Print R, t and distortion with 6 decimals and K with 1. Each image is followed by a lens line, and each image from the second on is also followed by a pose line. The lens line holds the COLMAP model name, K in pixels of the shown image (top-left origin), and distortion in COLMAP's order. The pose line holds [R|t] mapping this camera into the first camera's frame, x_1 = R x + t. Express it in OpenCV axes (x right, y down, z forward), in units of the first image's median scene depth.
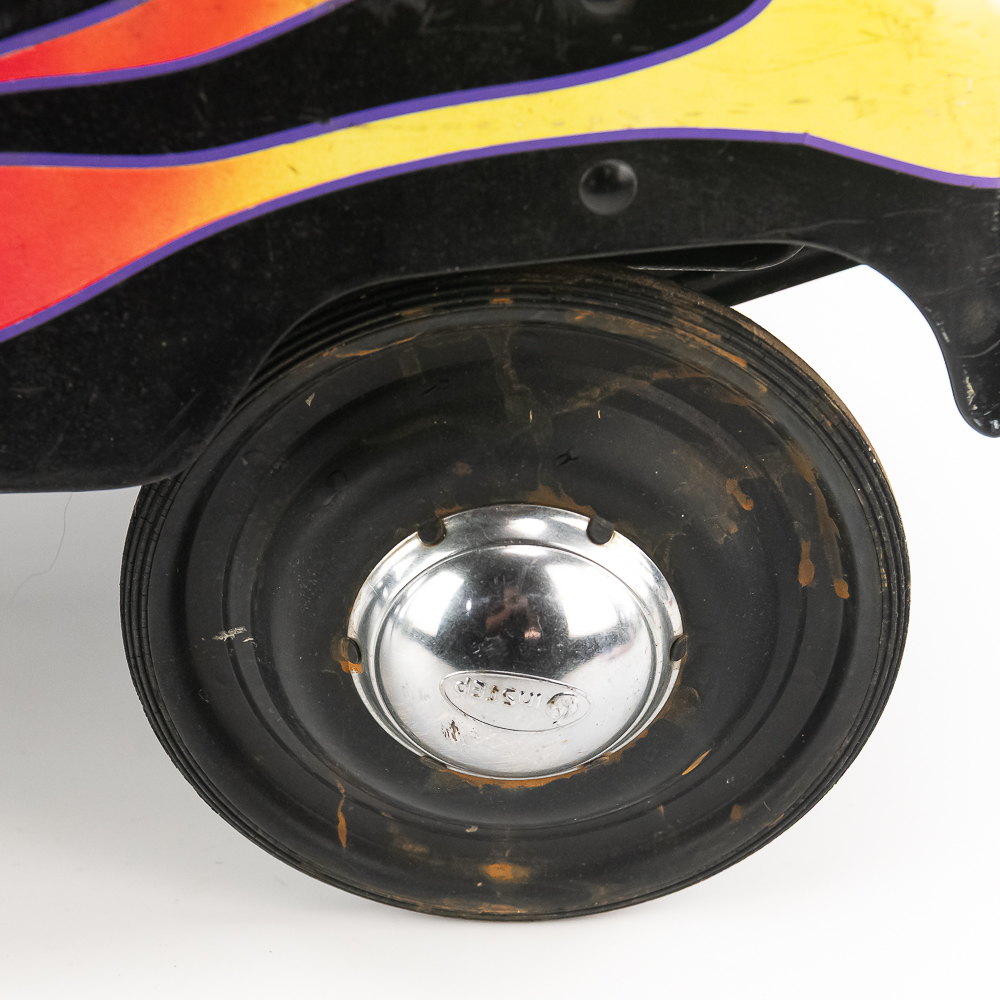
lens RADIAL K [[2898.6, 0, 500.0], [0, 2898.6, 500.0], [0, 0, 1]] dist [0.008969, -0.072030]
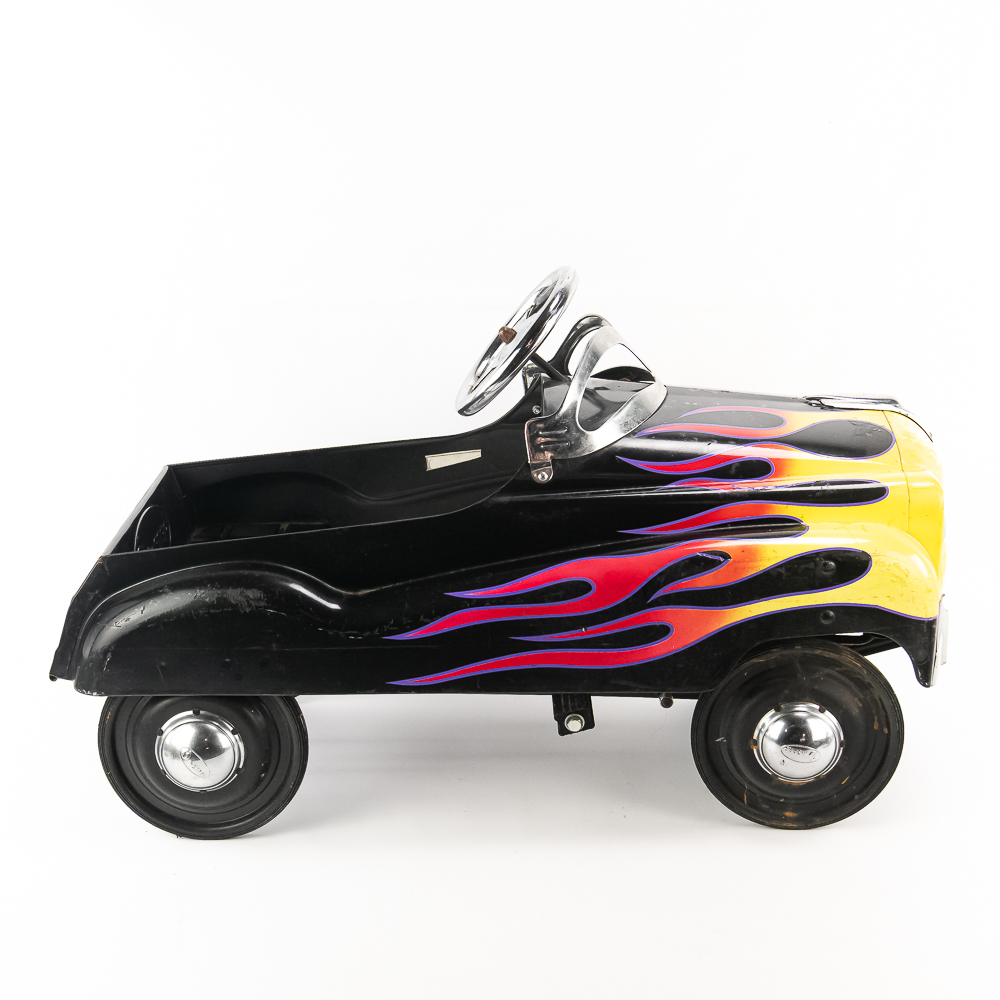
lens RADIAL K [[1668.2, 0, 500.0], [0, 1668.2, 500.0], [0, 0, 1]] dist [-0.003605, 0.128970]
pose [[0.997109, 0.013044, -0.074858, -0.226079], [-0.030464, 0.971140, -0.236557, 0.273235], [0.069612, 0.238153, 0.968730, -1.216945]]
